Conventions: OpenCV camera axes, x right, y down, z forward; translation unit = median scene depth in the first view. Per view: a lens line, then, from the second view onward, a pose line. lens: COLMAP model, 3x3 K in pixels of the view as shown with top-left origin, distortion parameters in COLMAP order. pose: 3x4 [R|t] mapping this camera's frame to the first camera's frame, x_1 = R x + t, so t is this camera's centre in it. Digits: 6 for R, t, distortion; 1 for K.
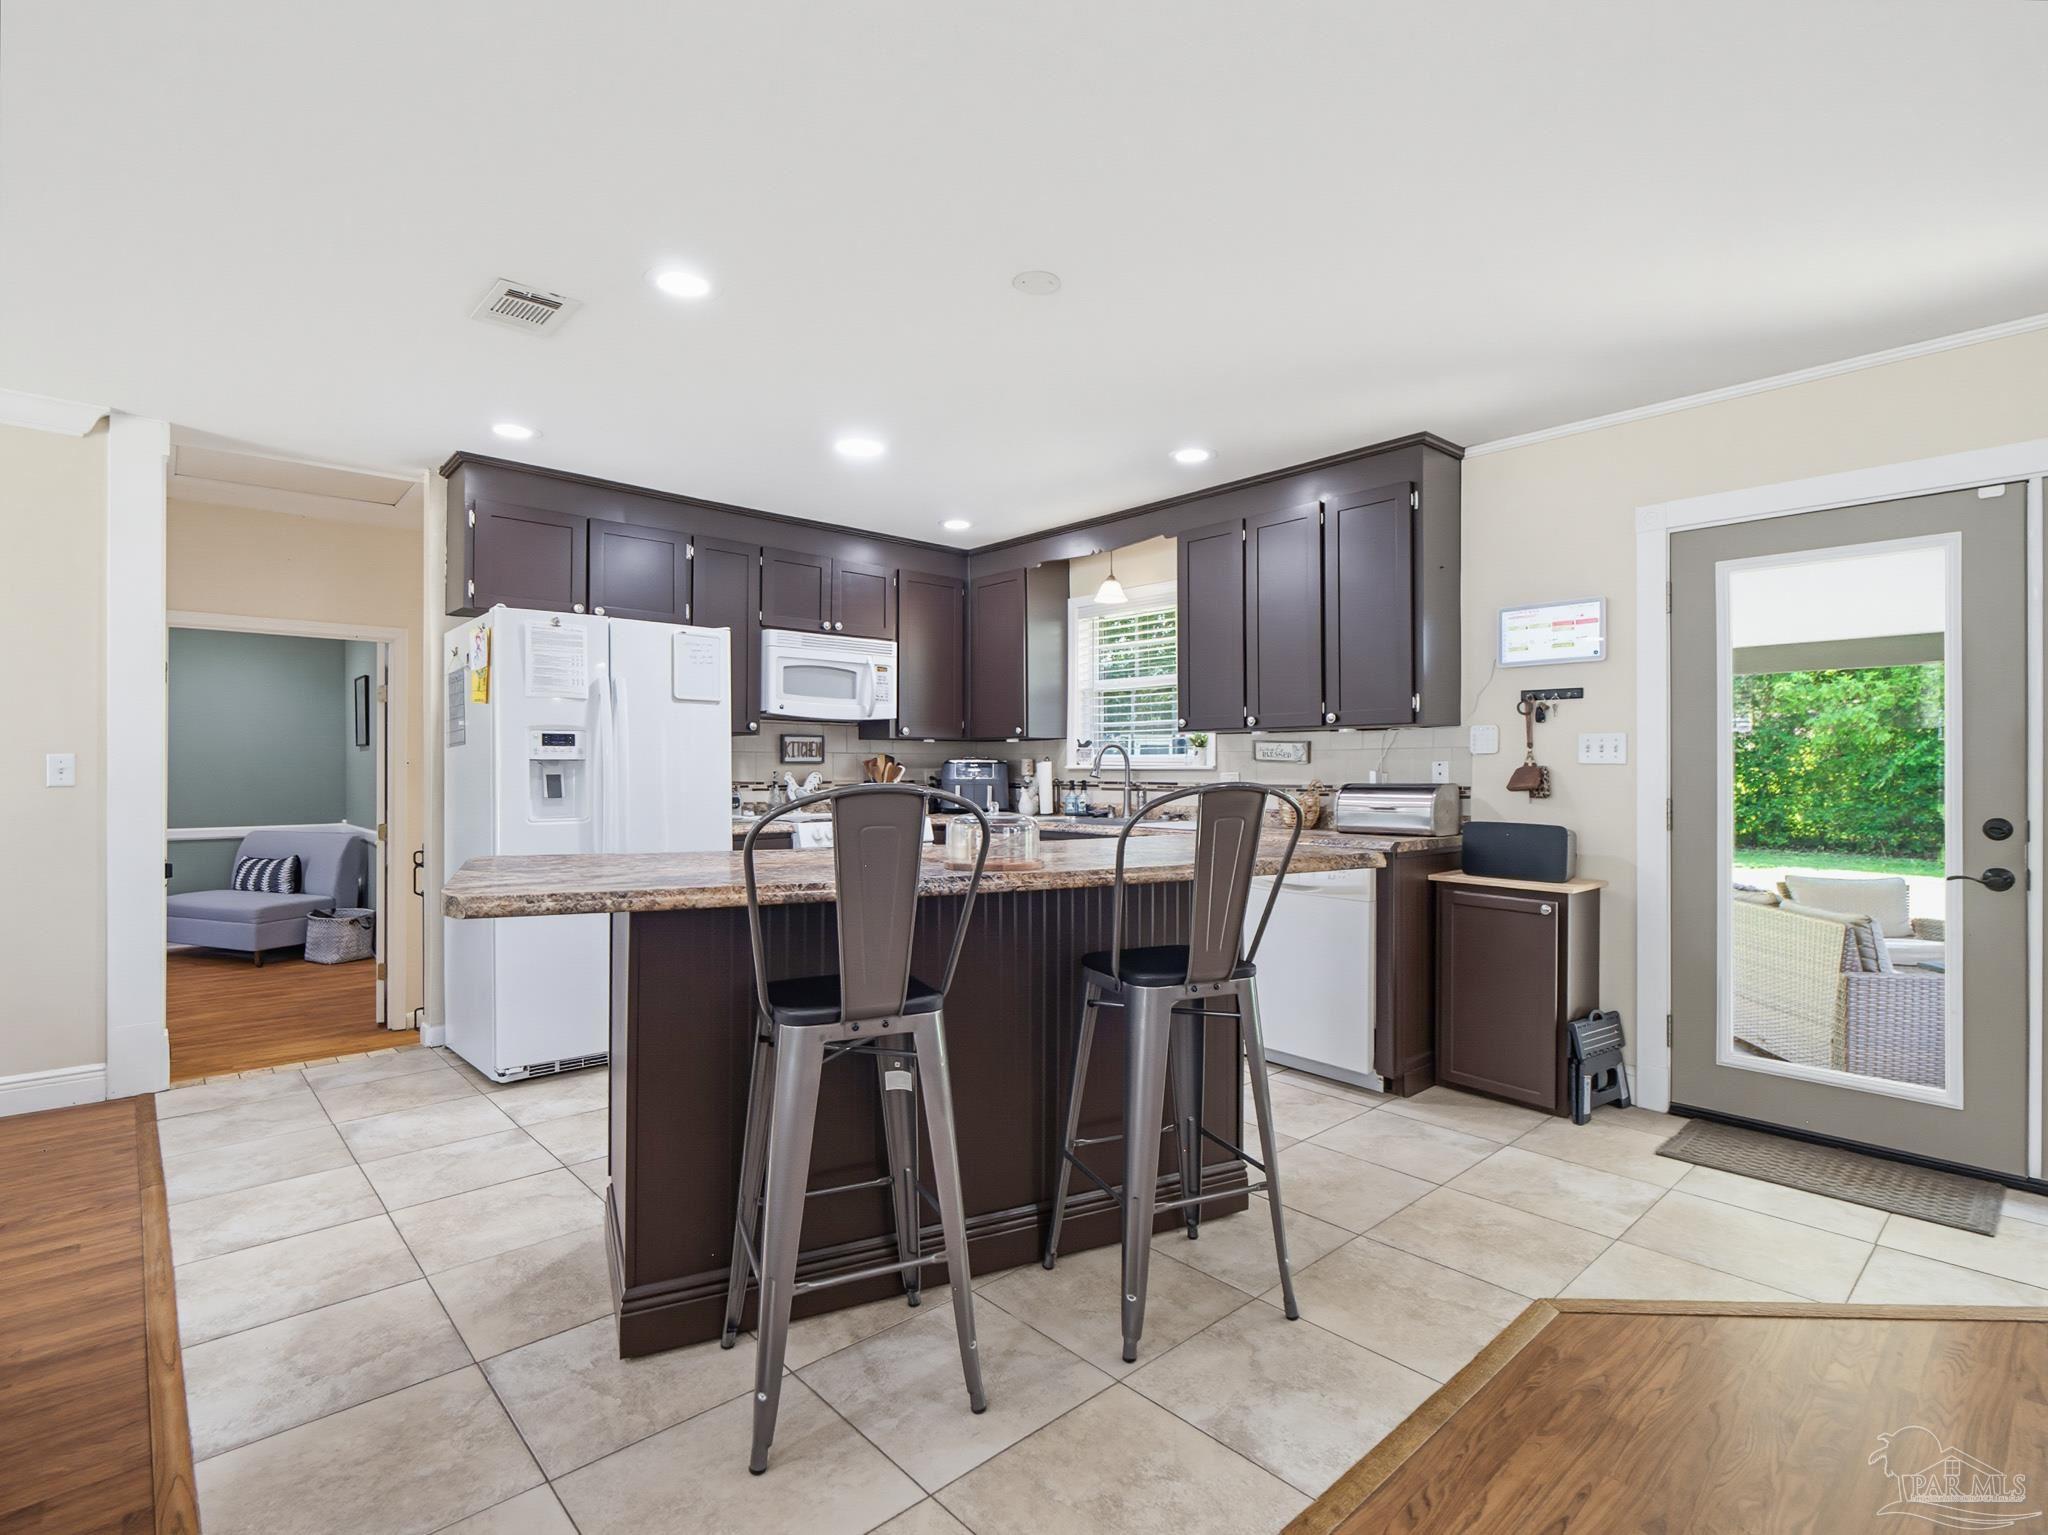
lens RADIAL K [[986.6, 0, 1016.0], [0, 986.6, 764.4], [0, 0, 1]] dist [-0.018140, 0.000029]
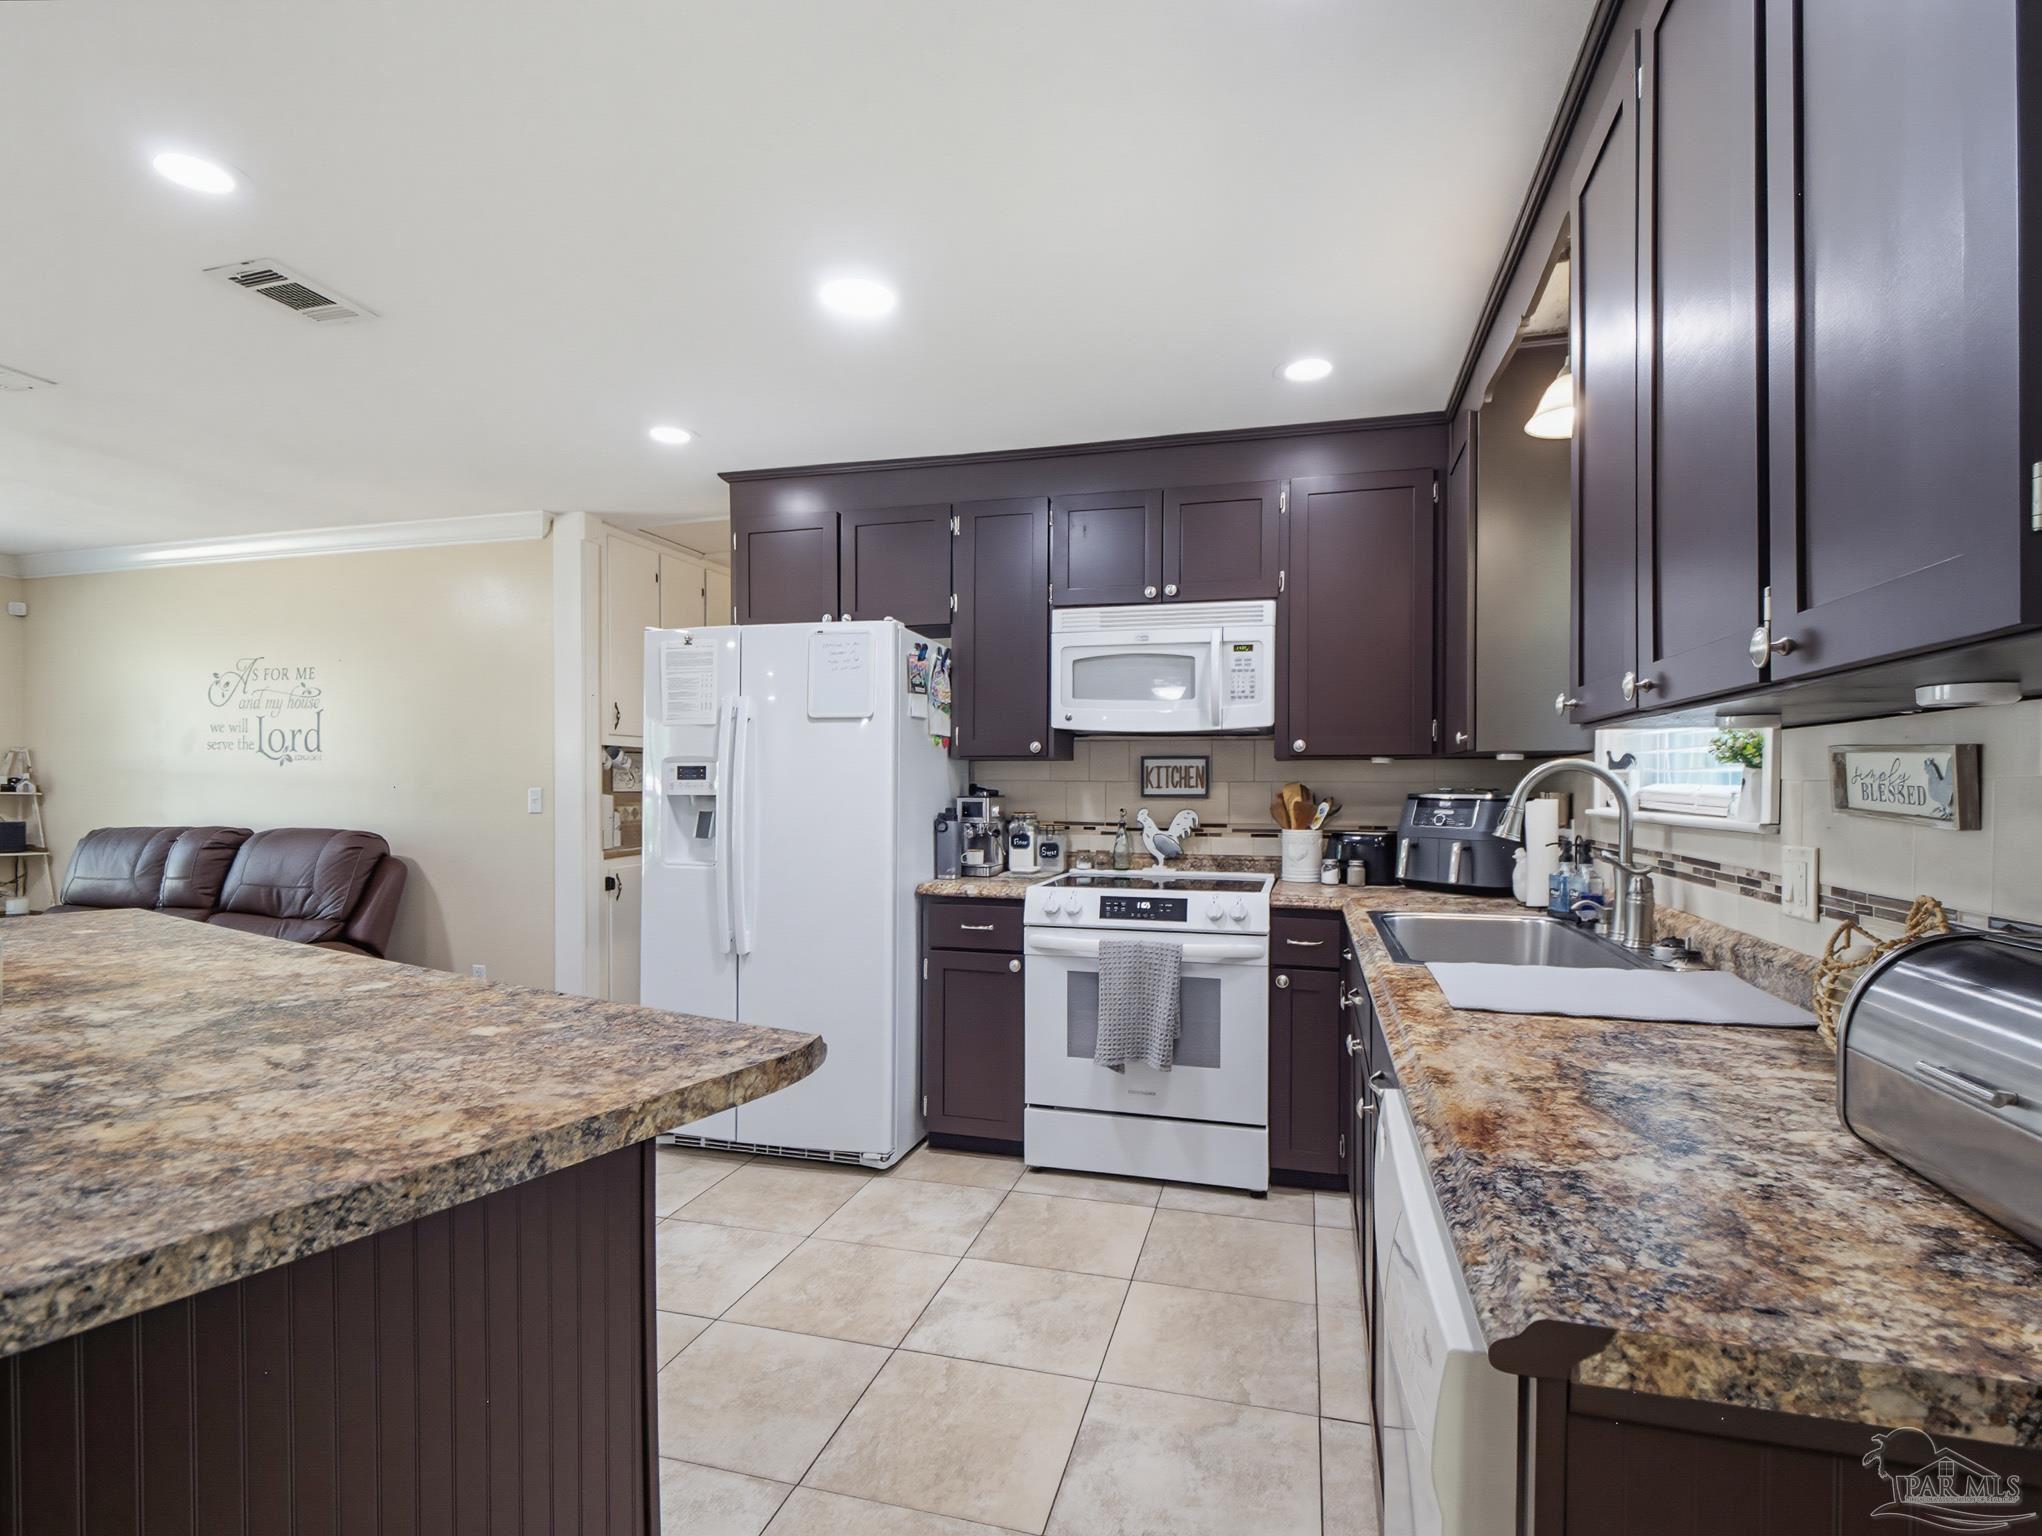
lens RADIAL K [[983.7, 0, 1025.0], [0, 983.7, 783.0], [0, 0, 1]] dist [-0.018140, 0.000029]
pose [[0.553728, -0.000886, -0.832697, 0.303750], [0.000634, 1.000000, -0.000643, -0.010817], [0.832697, -0.000172, 0.553728, 0.543567]]
